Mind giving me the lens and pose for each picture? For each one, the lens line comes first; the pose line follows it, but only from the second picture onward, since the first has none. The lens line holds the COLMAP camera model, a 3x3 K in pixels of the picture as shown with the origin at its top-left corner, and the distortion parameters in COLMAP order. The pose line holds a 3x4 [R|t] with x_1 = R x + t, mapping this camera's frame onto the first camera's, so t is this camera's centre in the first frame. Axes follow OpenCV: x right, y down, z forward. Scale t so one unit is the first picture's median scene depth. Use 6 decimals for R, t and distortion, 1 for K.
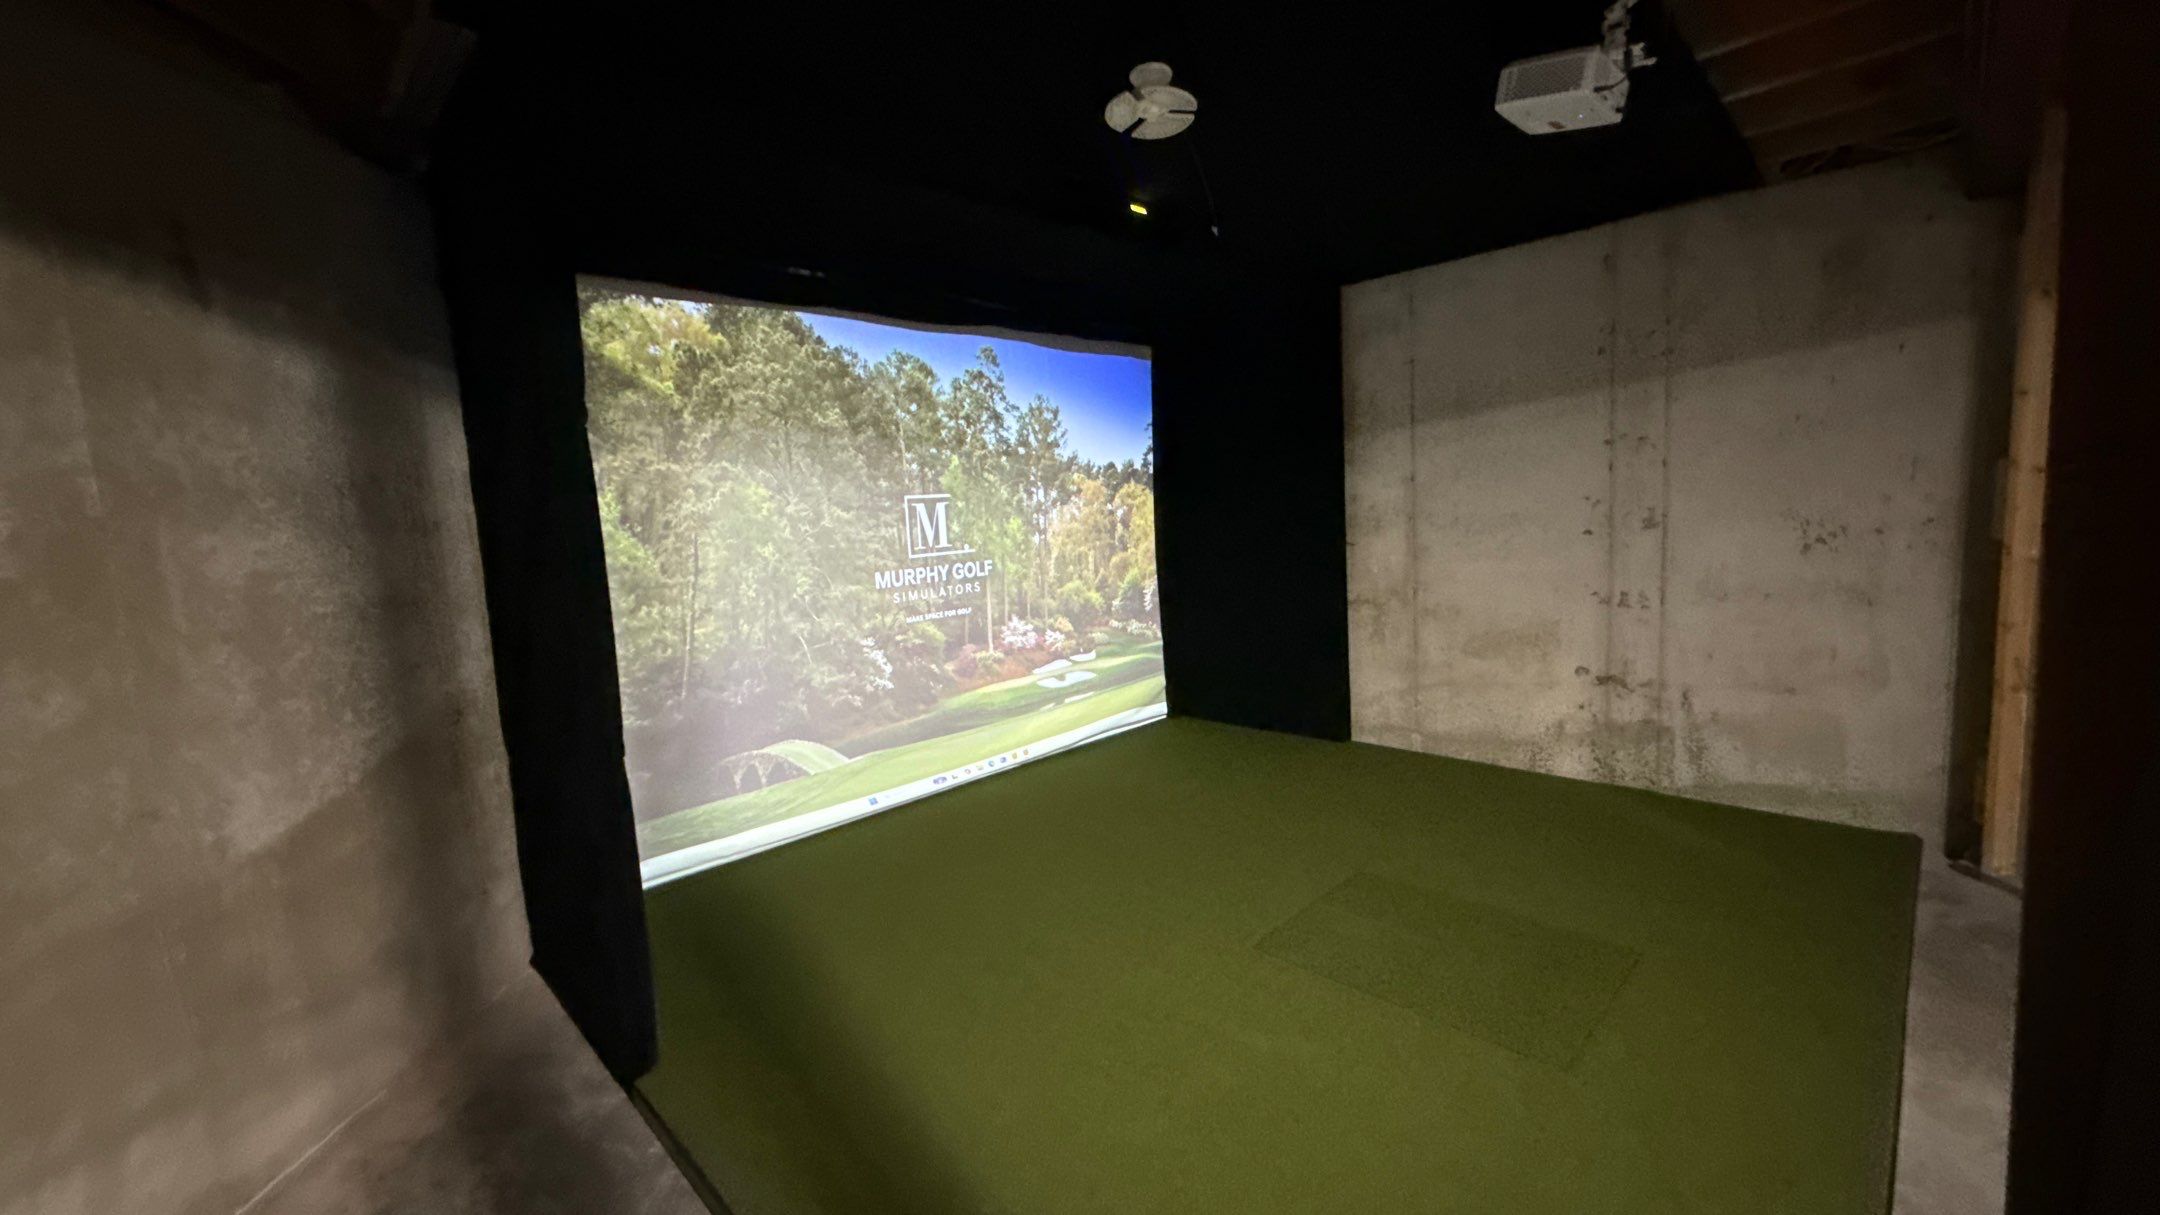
lens RADIAL K [[863.4, 0, 1081.9], [0, 863.4, 601.8], [0, 0, 1]] dist [0.004349, 0.000809]
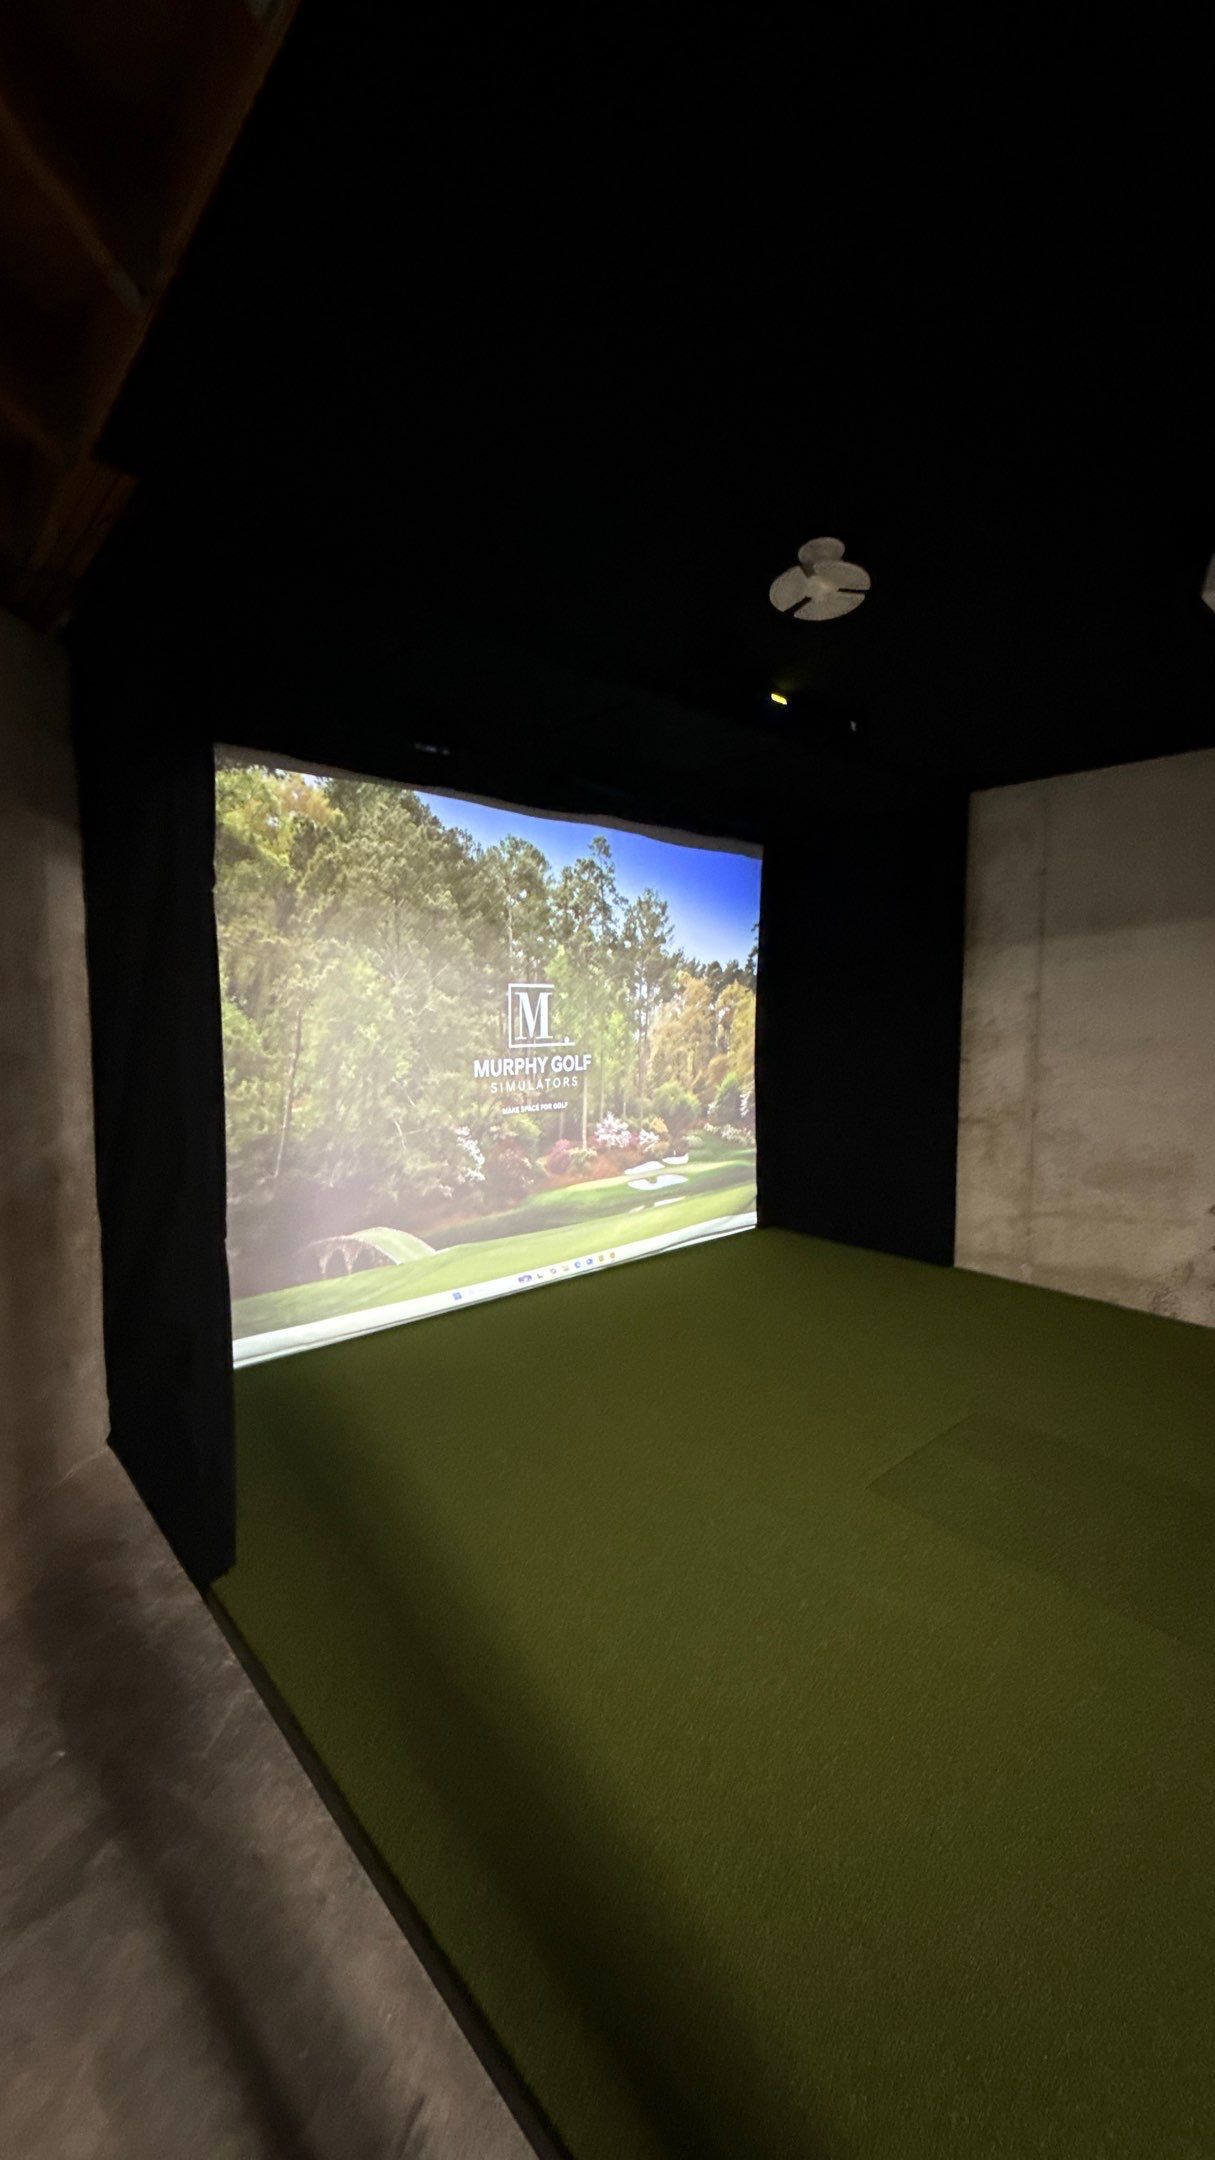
lens RADIAL K [[863.4, 0, 612.6], [0, 863.4, 1079.8], [0, 0, 1]] dist [0.004349, 0.000809]
pose [[0.997199, 0.059964, -0.044709, -0.037336], [-0.061026, 0.997876, -0.022791, 0.000609], [0.043247, 0.025455, 0.998740, 0.033102]]
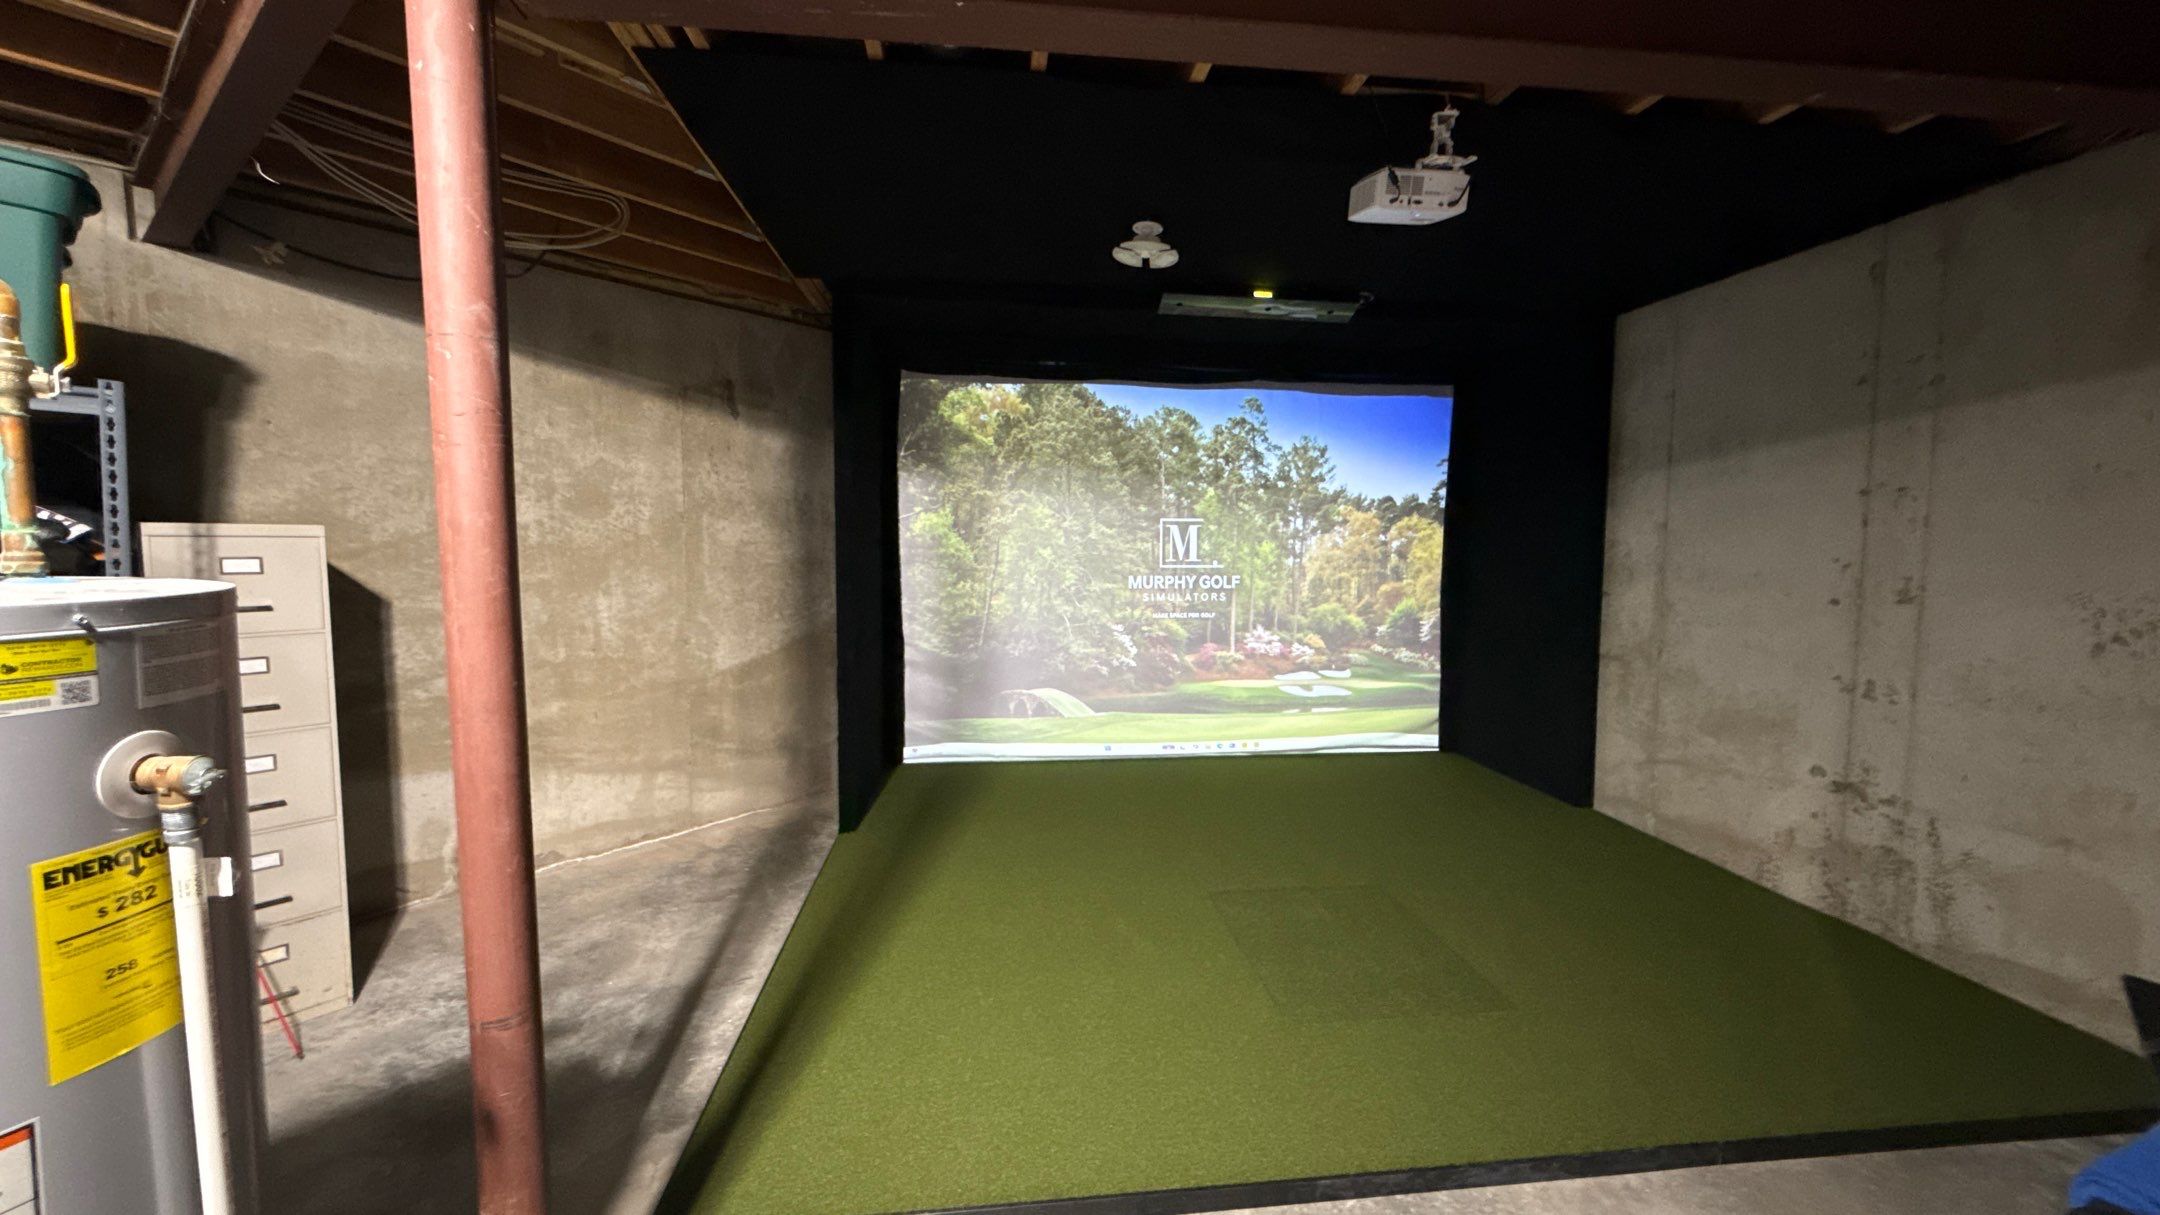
lens RADIAL K [[863.4, 0, 1082.0], [0, 863.4, 603.3], [0, 0, 1]] dist [0.004349, 0.000809]
pose [[0.781219, 0.107011, -0.615017, 0.491688], [-0.118368, 0.992718, 0.022374, -0.012632], [0.612933, 0.055320, 0.788196, -0.071071]]
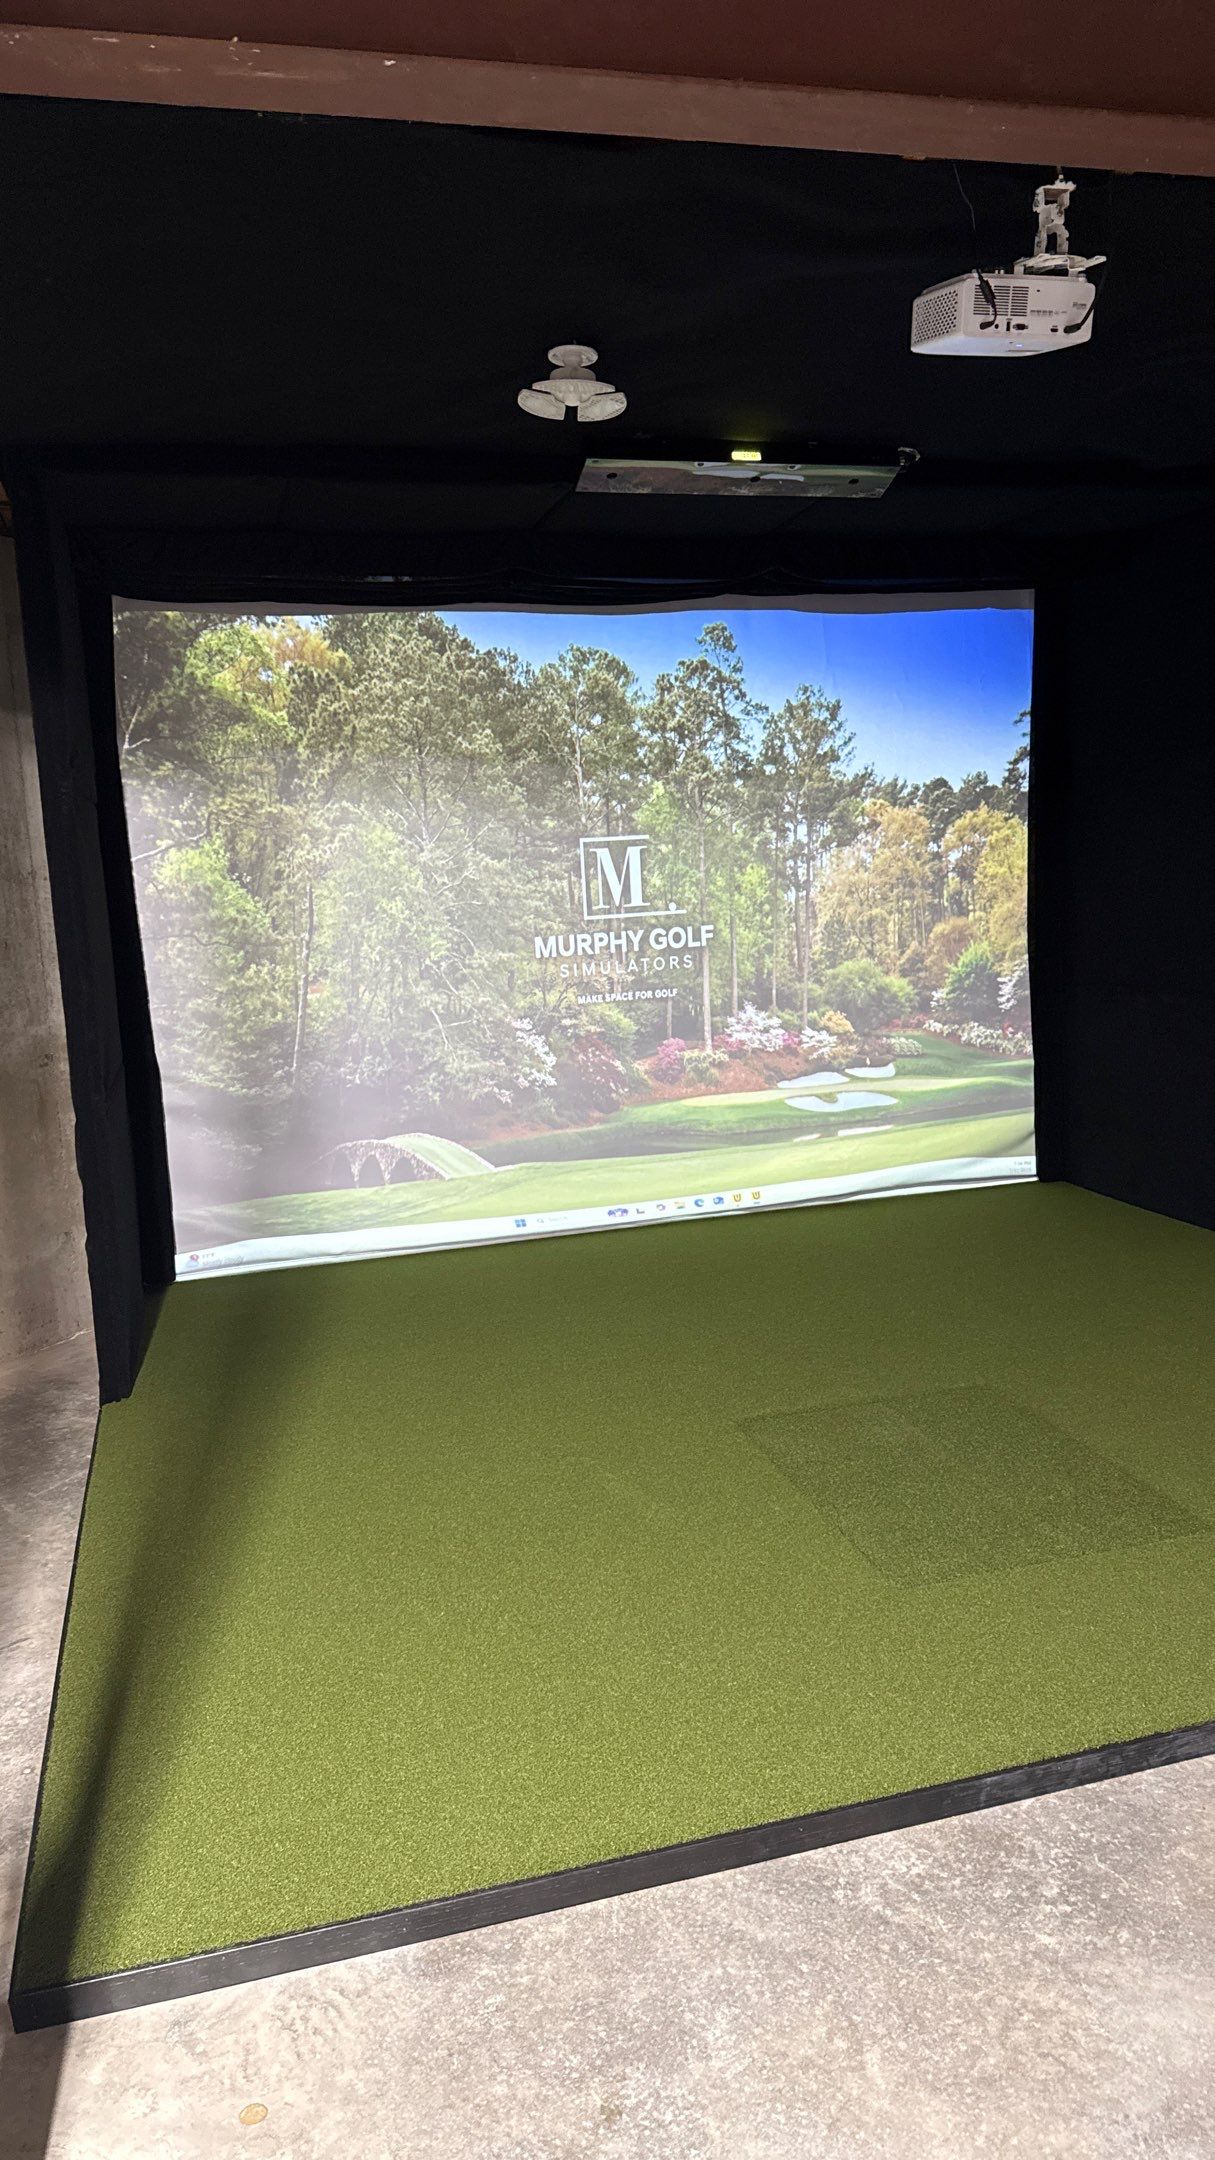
lens RADIAL K [[1526.0, 0, 596.1], [0, 1526.0, 1078.1], [0, 0, 1]] dist [0.146838, -0.087448]
pose [[0.867615, 0.080019, -0.490756, 0.483936], [-0.050557, 0.996048, 0.073026, -0.009713], [0.494660, -0.038547, 0.868231, -0.184768]]
